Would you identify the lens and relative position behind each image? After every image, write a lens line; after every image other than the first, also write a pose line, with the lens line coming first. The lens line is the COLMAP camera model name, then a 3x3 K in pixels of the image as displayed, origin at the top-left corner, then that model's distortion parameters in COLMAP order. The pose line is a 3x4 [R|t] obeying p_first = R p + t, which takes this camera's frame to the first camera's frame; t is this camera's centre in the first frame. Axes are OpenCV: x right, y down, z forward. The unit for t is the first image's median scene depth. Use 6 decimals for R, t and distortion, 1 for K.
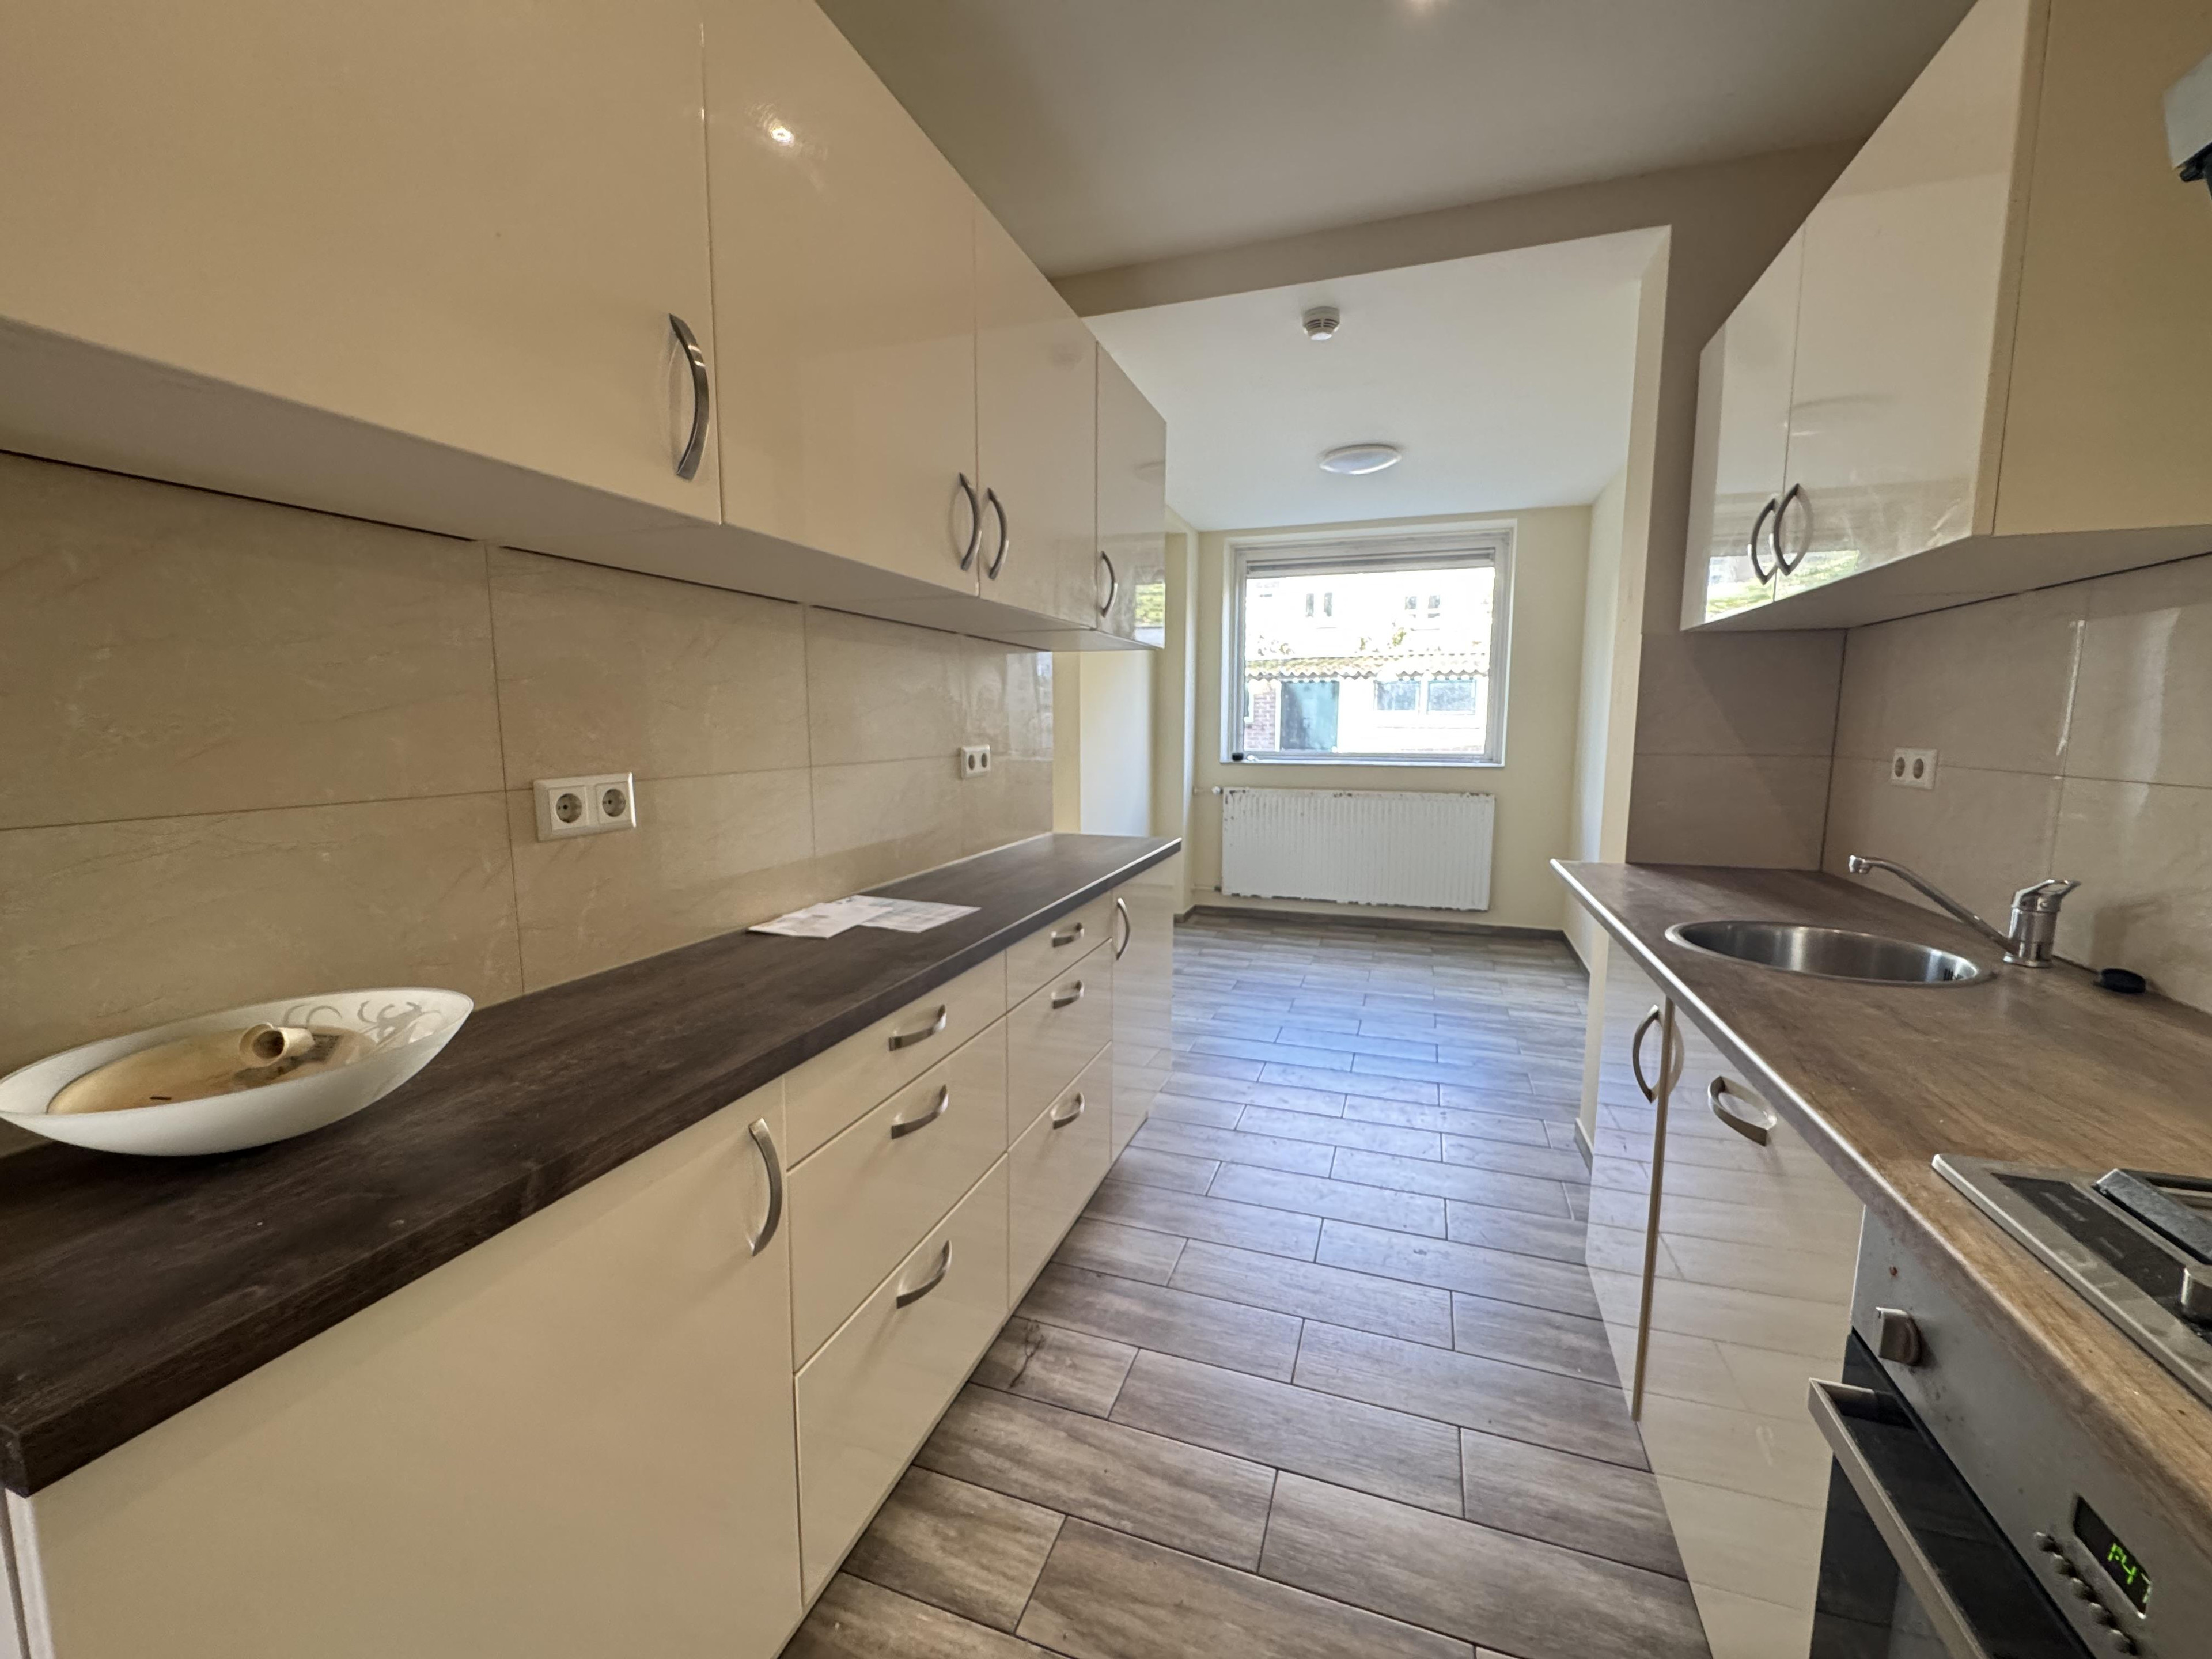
lens RADIAL K [[886.2, 0, 1103.8], [0, 886.2, 831.7], [0, 0, 1]] dist [-0.003717, -0.000026]
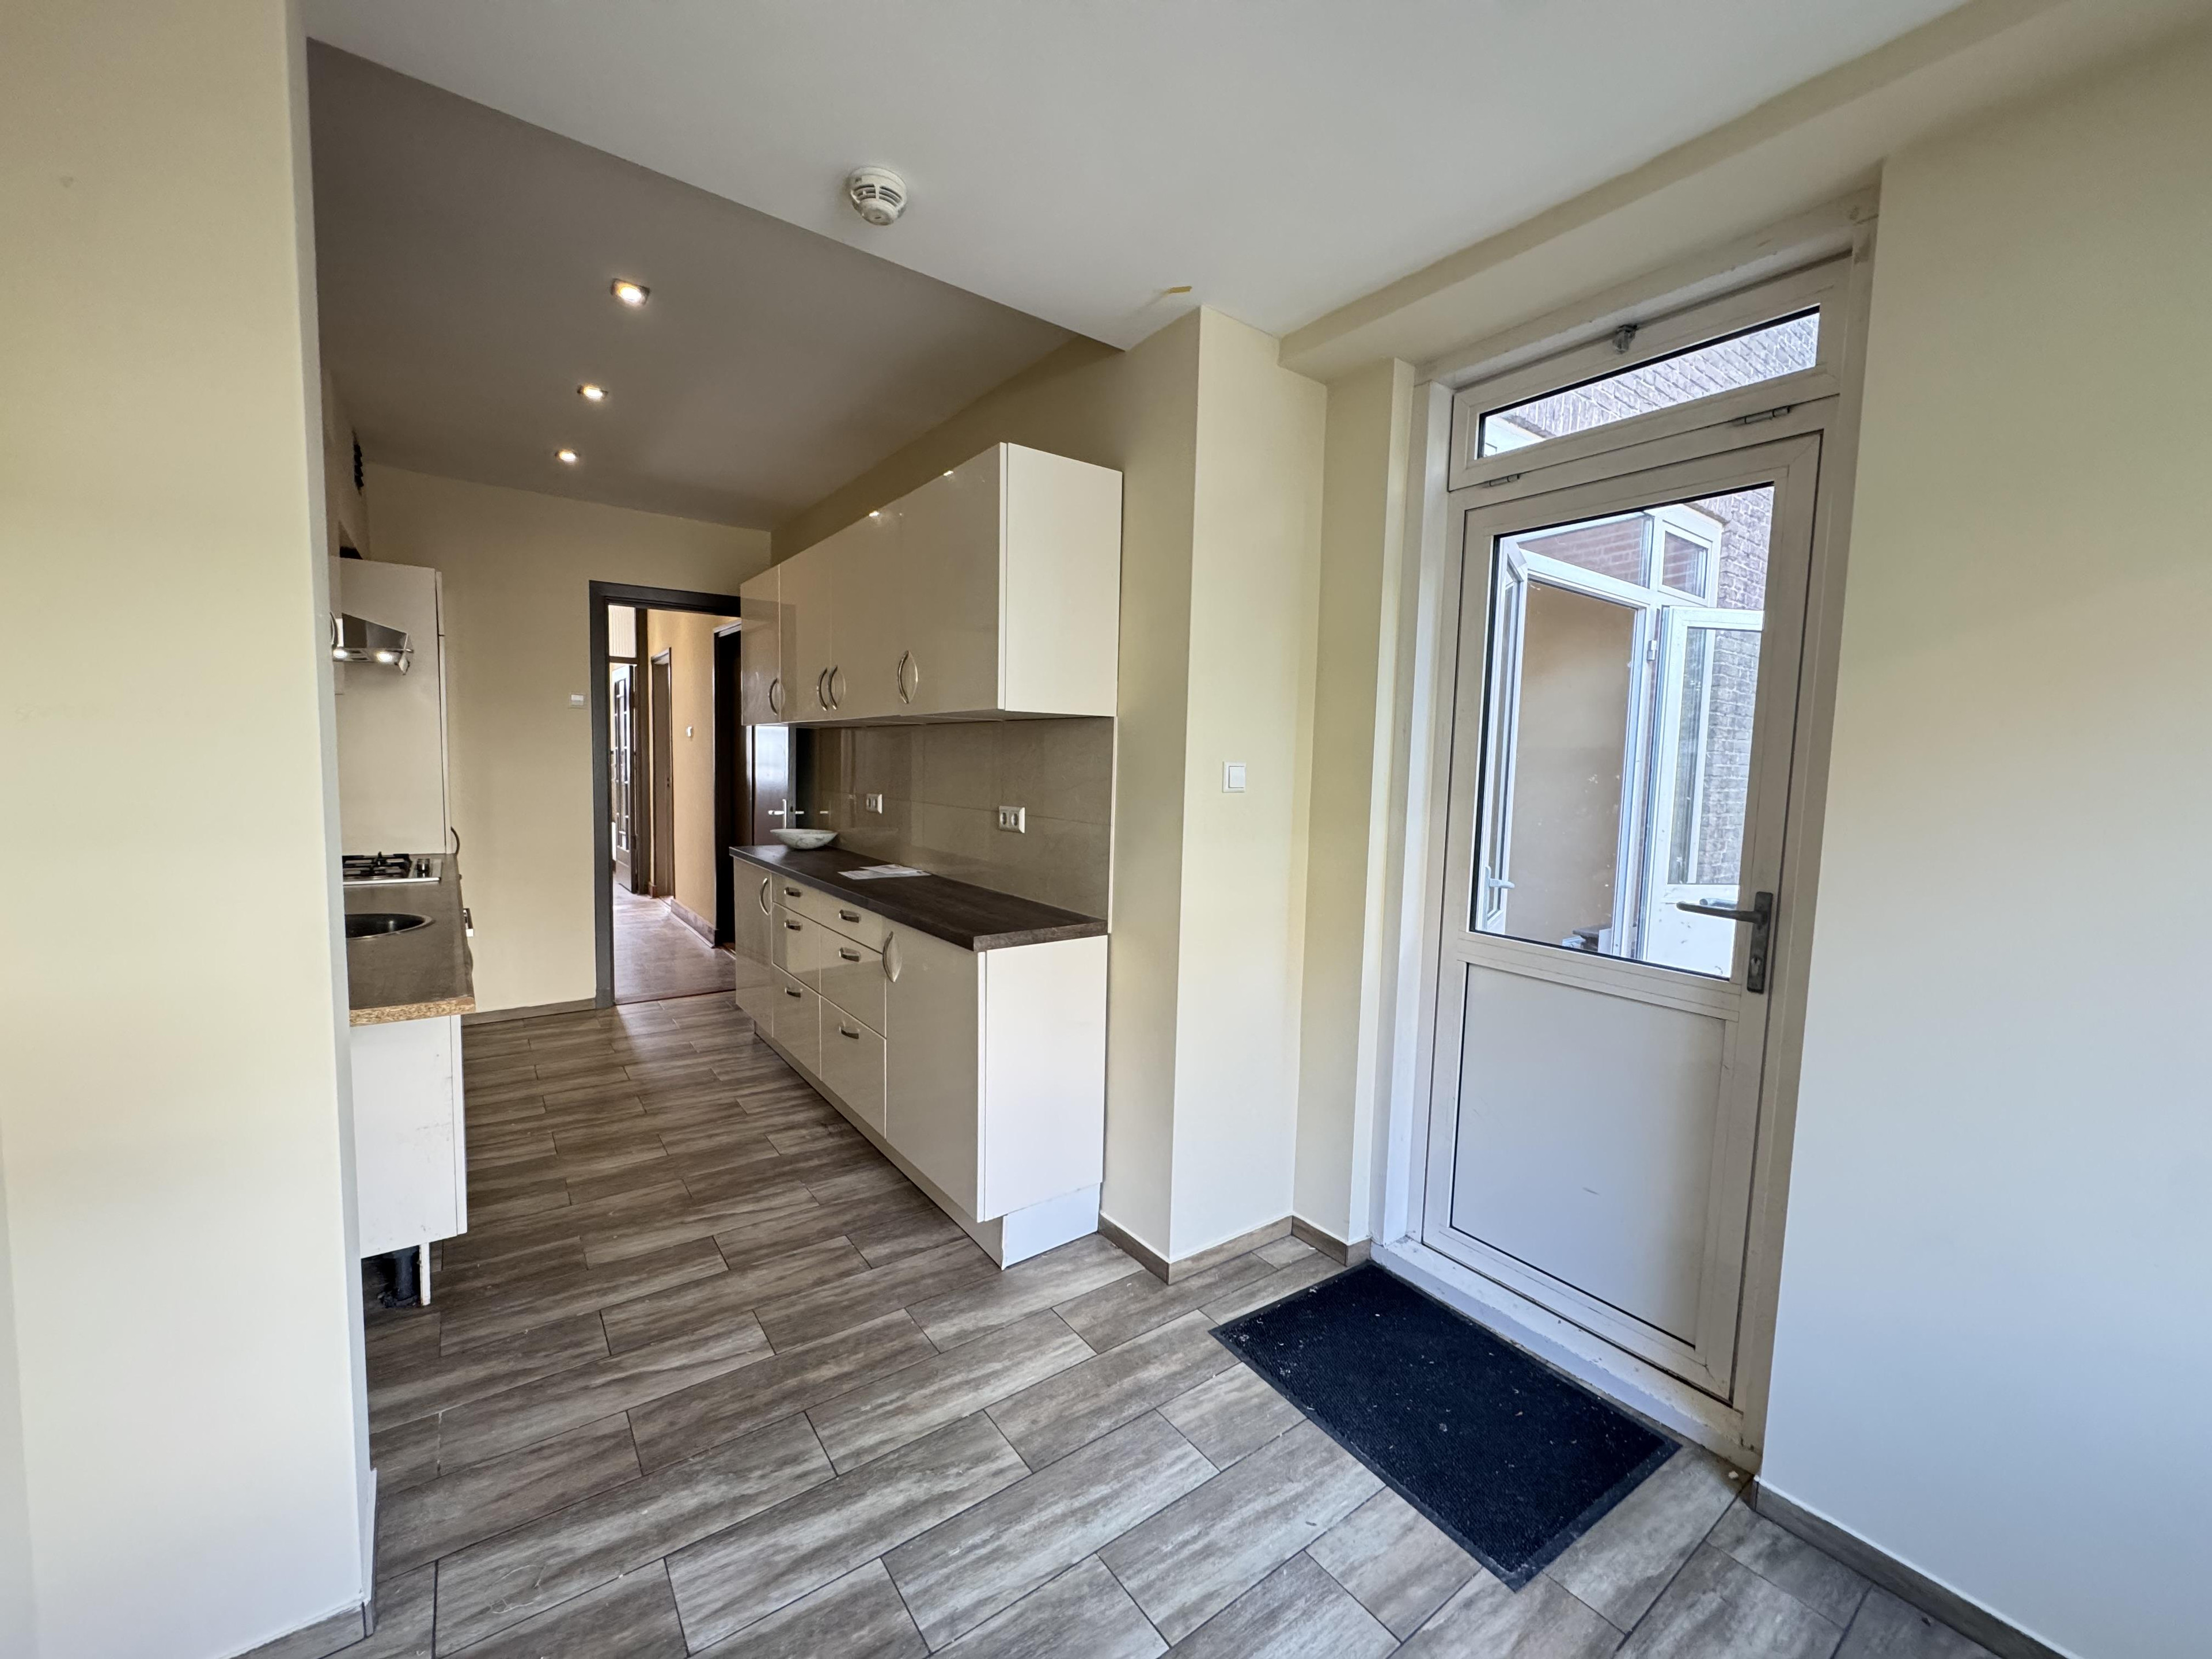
lens RADIAL K [[879.5, 0, 1106.0], [0, 879.5, 829.5], [0, 0, 1]] dist [-0.001869, 0.000066]
pose [[-0.562200, 0.047087, -0.825660, 0.520425], [-0.129490, 0.981051, 0.144120, -0.170044], [0.816801, 0.187939, -0.545450, 1.151925]]
